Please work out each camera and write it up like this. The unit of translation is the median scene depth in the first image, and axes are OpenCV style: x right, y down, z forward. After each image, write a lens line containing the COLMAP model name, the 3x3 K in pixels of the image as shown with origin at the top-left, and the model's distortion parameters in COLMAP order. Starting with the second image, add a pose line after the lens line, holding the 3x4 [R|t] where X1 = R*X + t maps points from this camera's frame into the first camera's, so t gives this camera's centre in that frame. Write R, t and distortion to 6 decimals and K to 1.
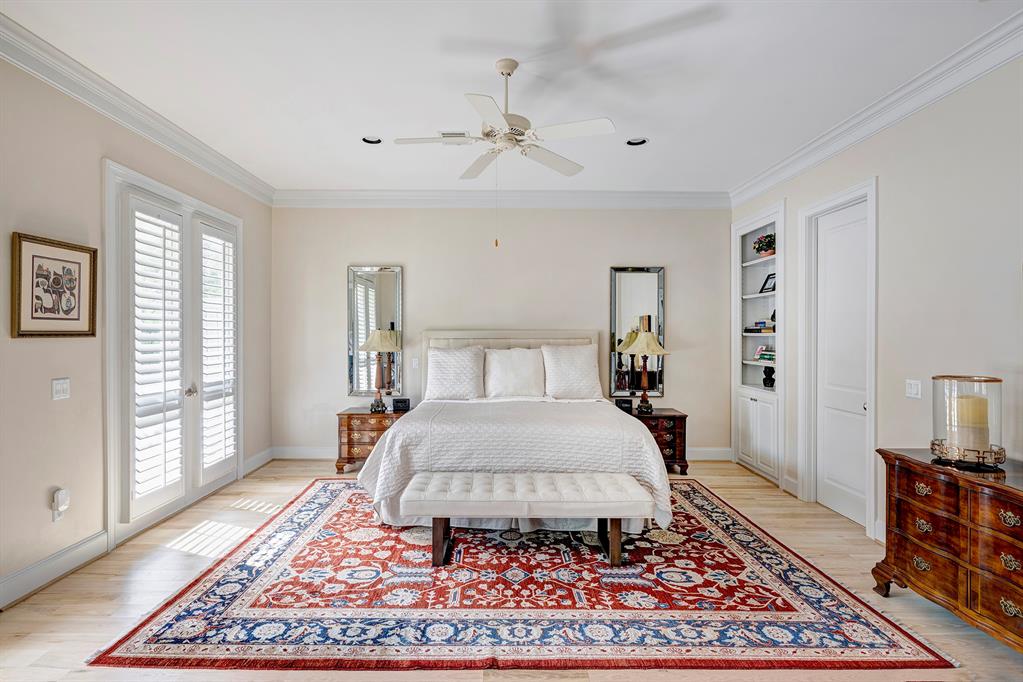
lens RADIAL K [[498.5, 0, 509.0], [0, 498.5, 339.8], [0, 0, 1]] dist [0.004432, 0.000615]
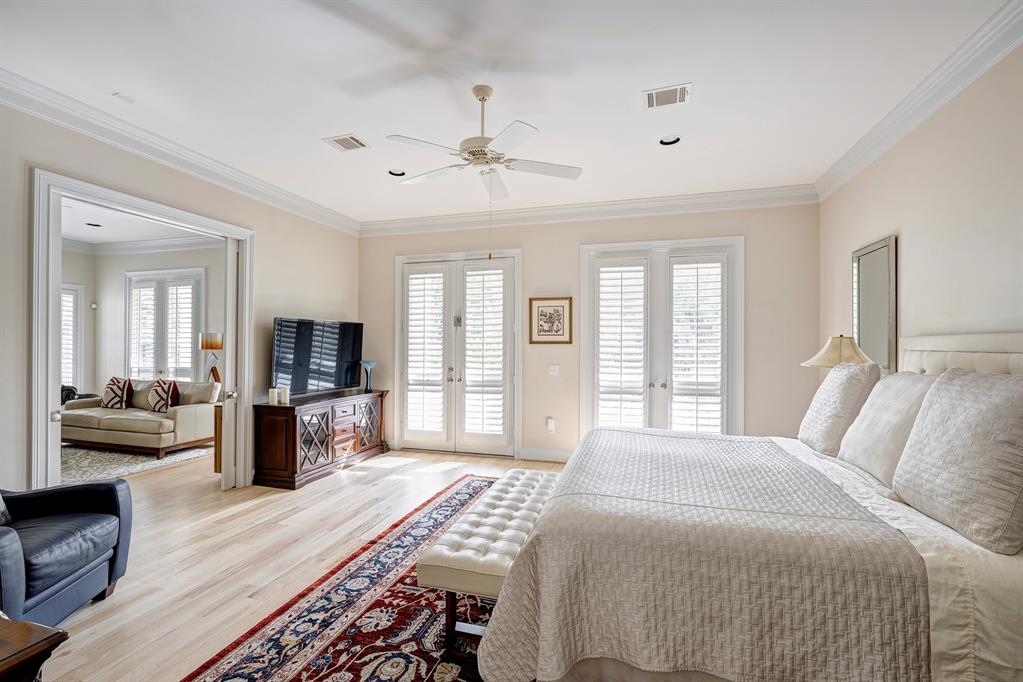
lens RADIAL K [[464.7, 0, 505.4], [0, 464.7, 342.2], [0, 0, 1]] dist [0.011557, 0.000402]
pose [[-0.308392, -0.006867, -0.951235, 1.009416], [-0.015885, 0.999872, -0.002068, -0.006000], [0.951127, 0.014472, -0.308462, 1.470652]]
